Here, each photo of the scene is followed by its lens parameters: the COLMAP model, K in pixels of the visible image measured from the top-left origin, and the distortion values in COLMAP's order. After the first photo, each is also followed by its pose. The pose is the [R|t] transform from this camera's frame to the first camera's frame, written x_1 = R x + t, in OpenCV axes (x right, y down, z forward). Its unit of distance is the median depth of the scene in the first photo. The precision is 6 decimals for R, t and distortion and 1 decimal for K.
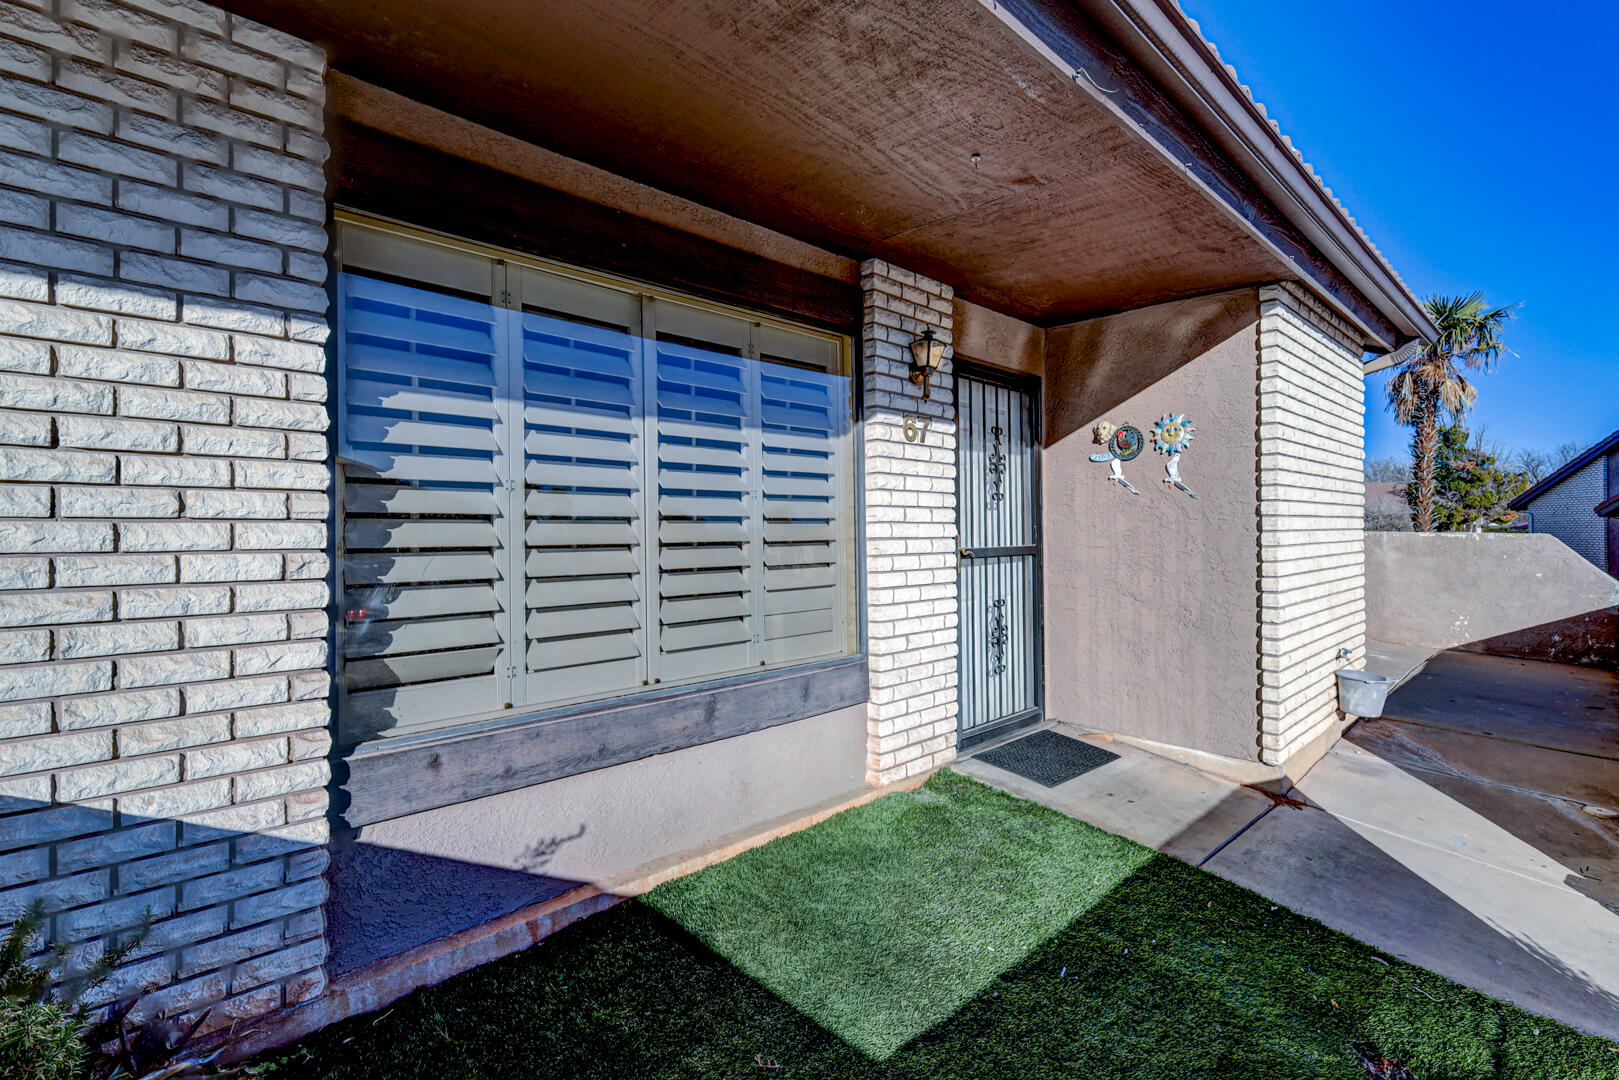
lens RADIAL K [[726.7, 0, 803.1], [0, 726.7, 535.5], [0, 0, 1]] dist [0.003585, 0.000582]
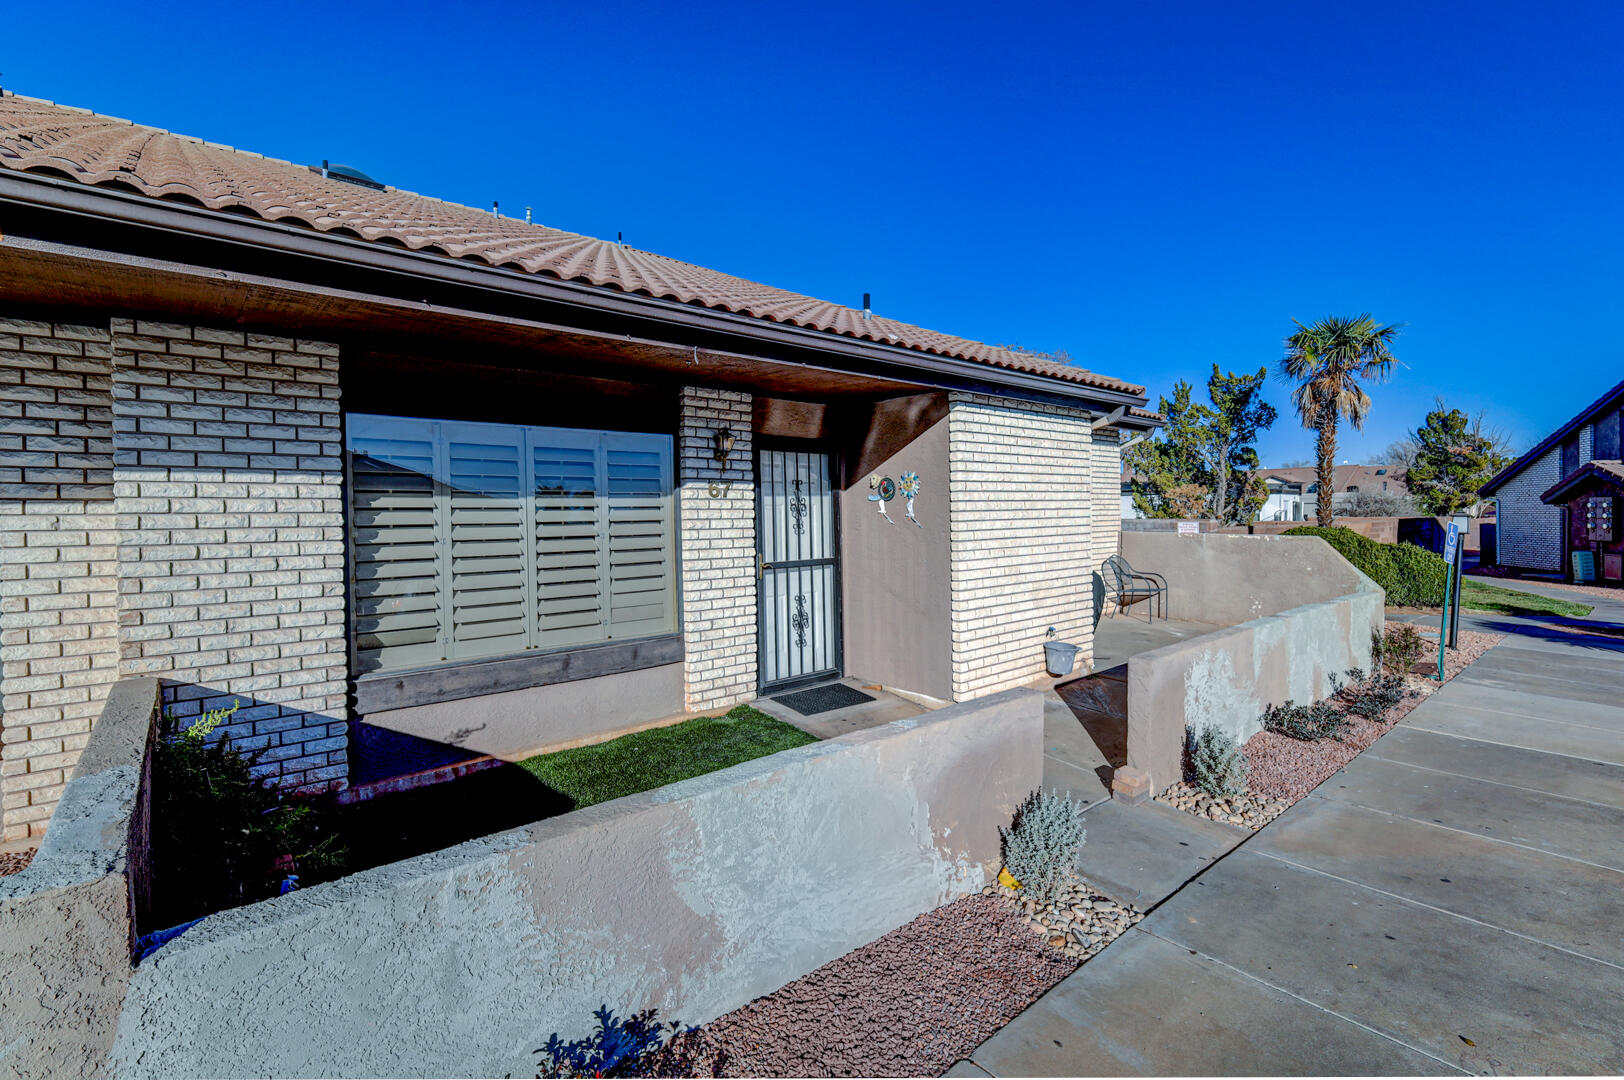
lens RADIAL K [[710.2, 0, 816.6], [0, 710.2, 529.9], [0, 0, 1]] dist [0.002201, -0.000017]
pose [[0.999371, -0.008107, -0.034532, 0.492729], [0.008575, 0.999873, 0.013423, -0.091132], [0.034419, -0.013710, 0.999313, -0.630424]]
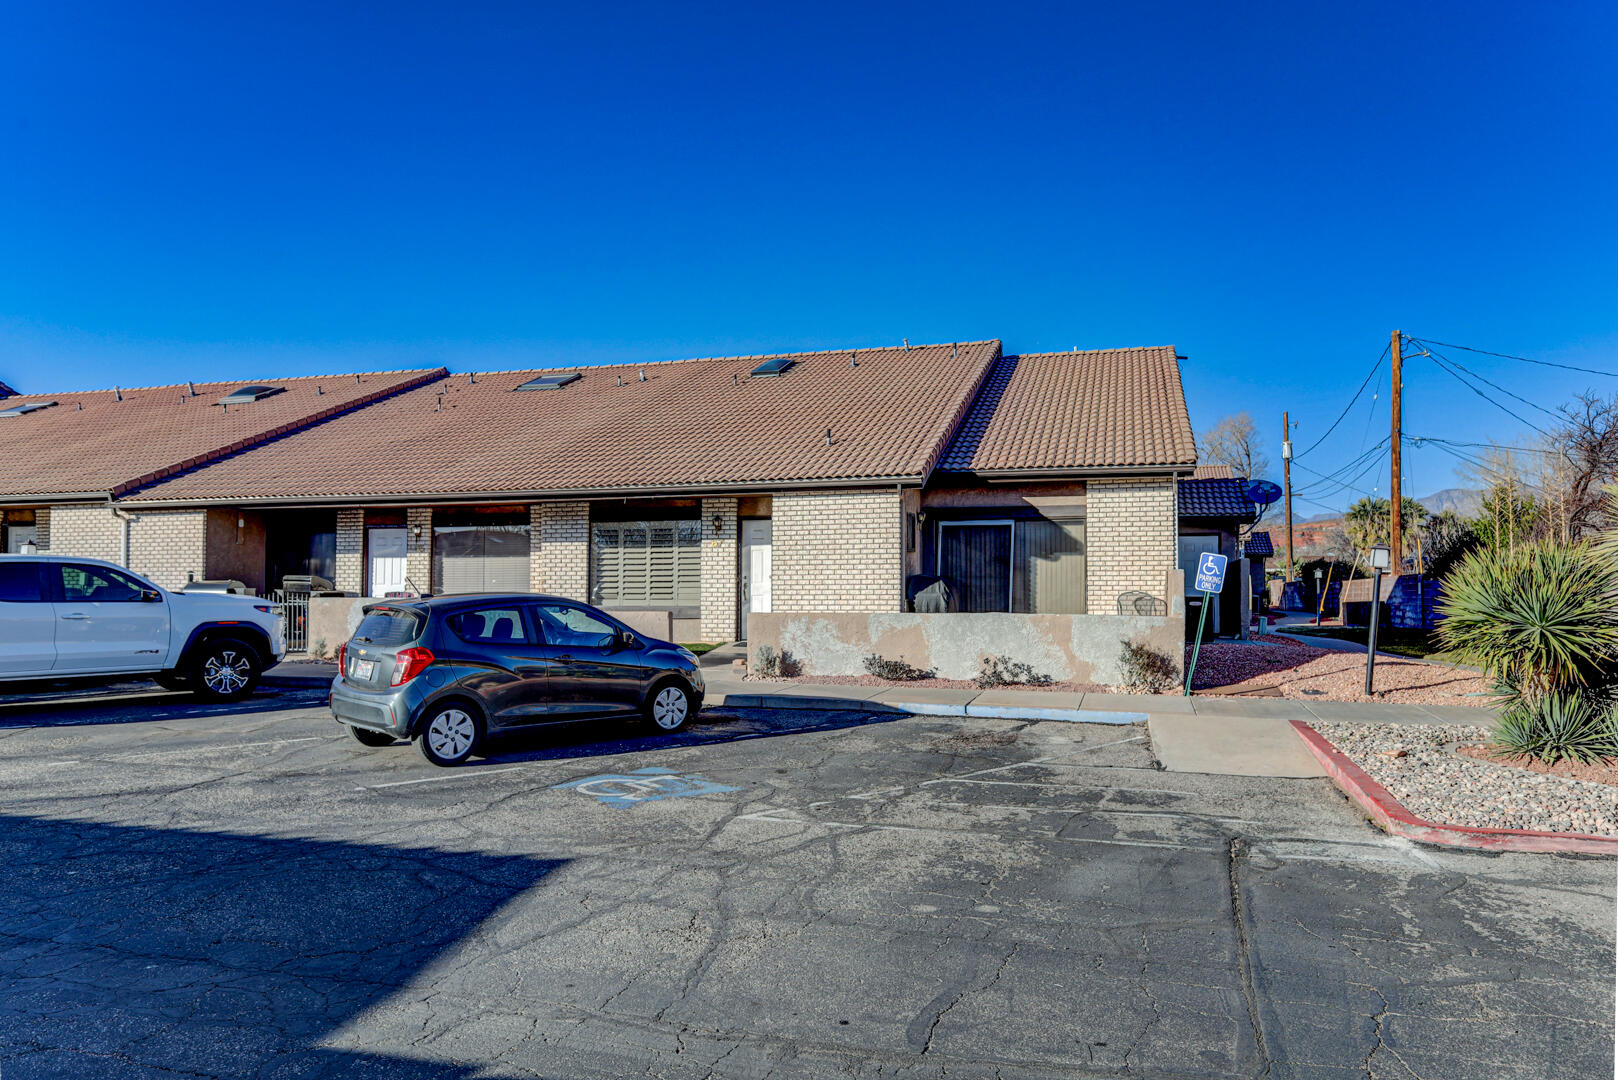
lens RADIAL K [[1094.6, 0, 805.8], [0, 1094.6, 567.4], [0, 0, 1]] dist [0.005736, 0.001020]
pose [[0.521620, -0.017333, -0.853002, 5.681553], [-0.007425, 0.999664, -0.024854, 0.114484], [0.853146, 0.019298, 0.521316, -1.603287]]
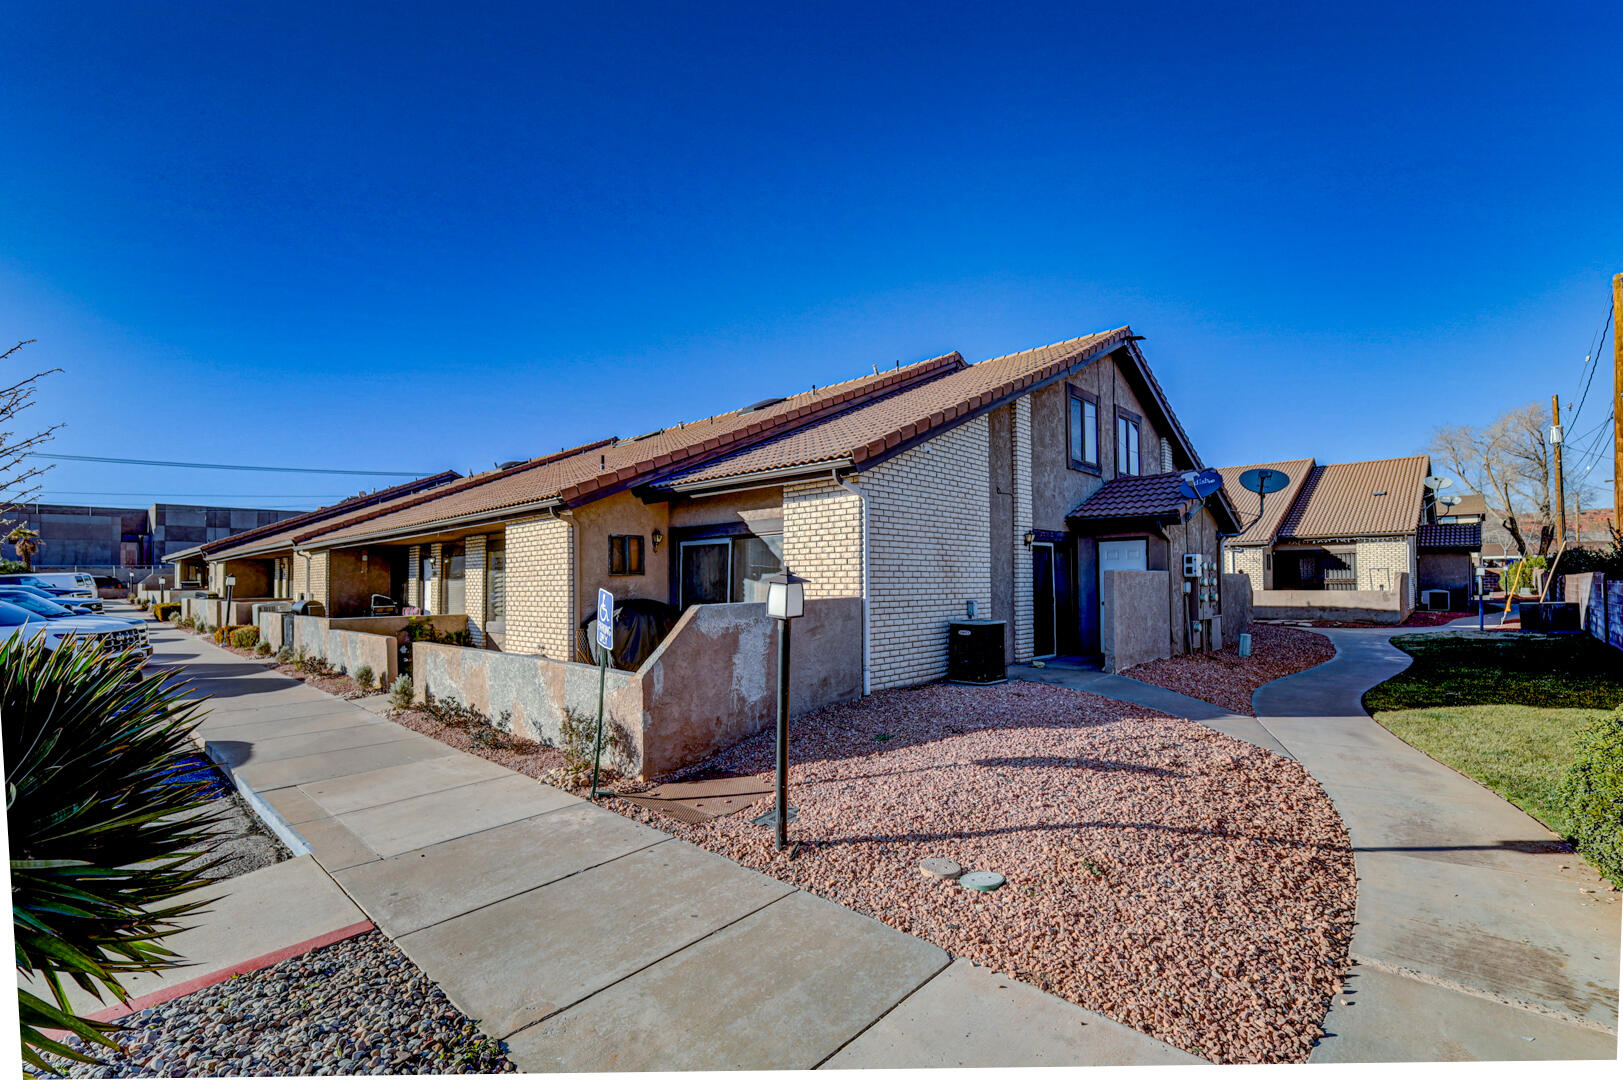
lens RADIAL K [[690.3, 0, 820.2], [0, 690.3, 583.5], [0, 0, 1]] dist [0.001382, 0.000092]
pose [[0.089566, 0.004858, -0.995969, 4.620935], [0.004491, 0.999976, 0.005281, -0.089234], [0.995971, -0.004946, 0.089542, 2.545454]]
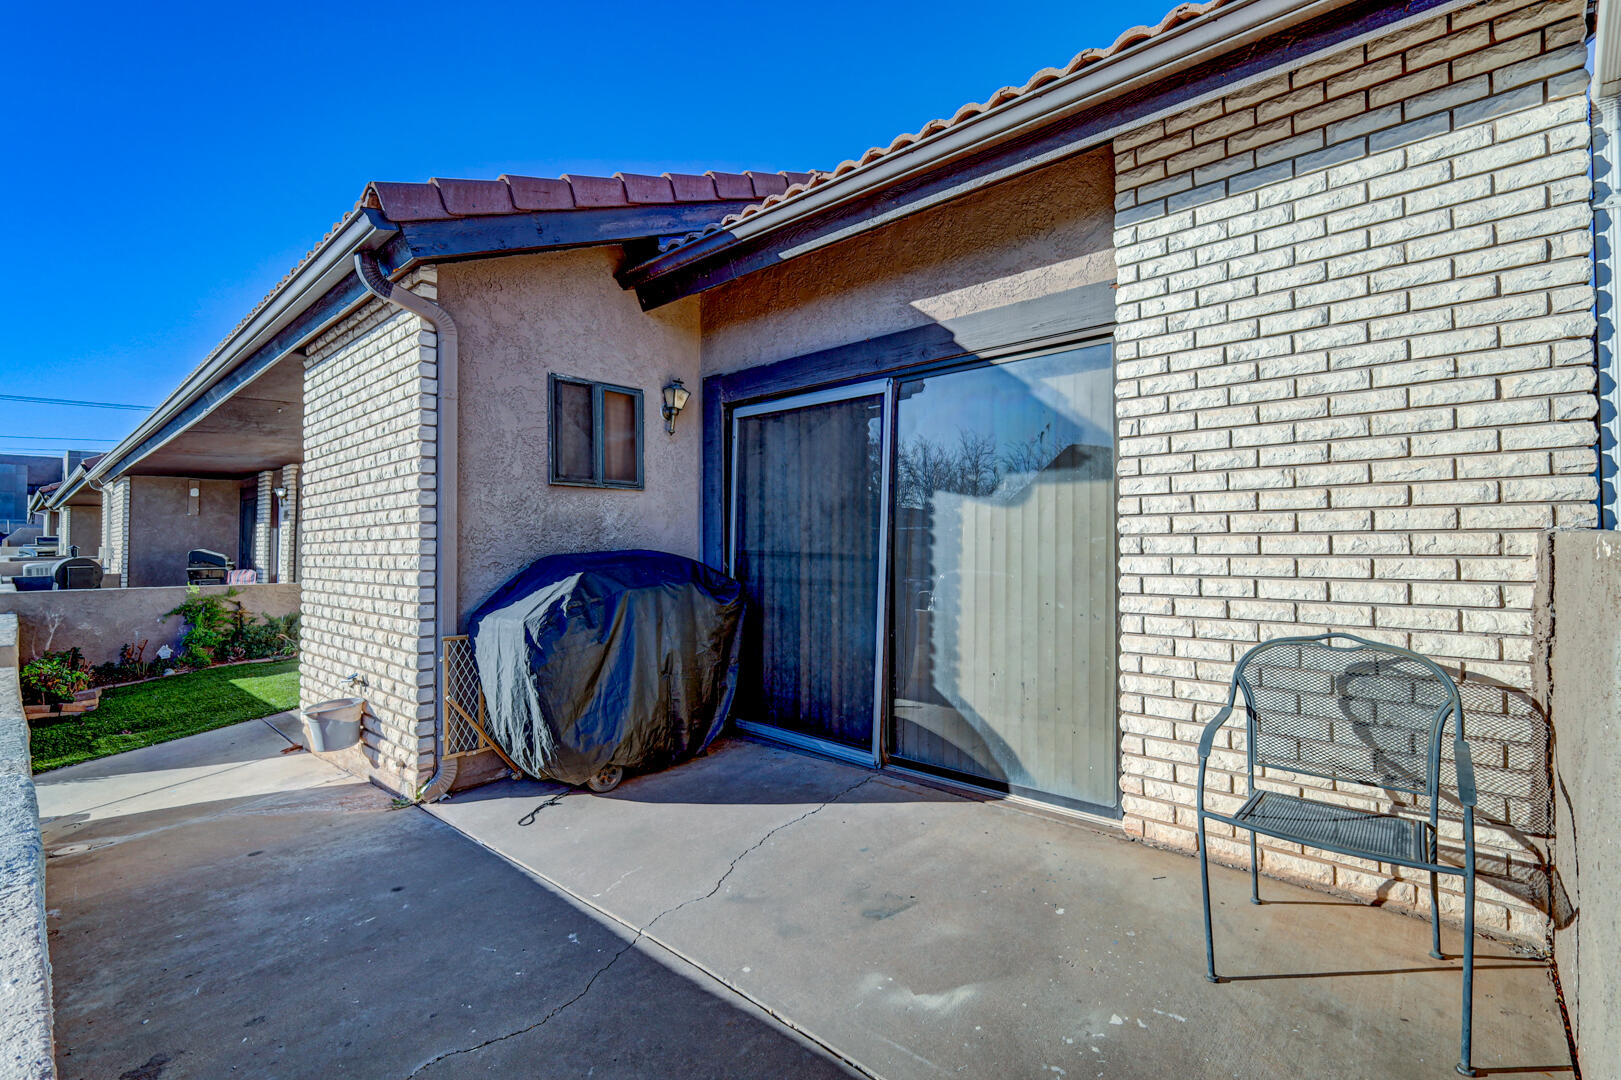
lens RADIAL K [[727.6, 0, 804.1], [0, 727.6, 535.5], [0, 0, 1]] dist [0.003585, 0.000582]
pose [[0.081426, -0.012960, -0.996595, 2.473767], [-0.001592, 0.999912, -0.013133, -0.007600], [0.996678, 0.002656, 0.081398, 2.165838]]
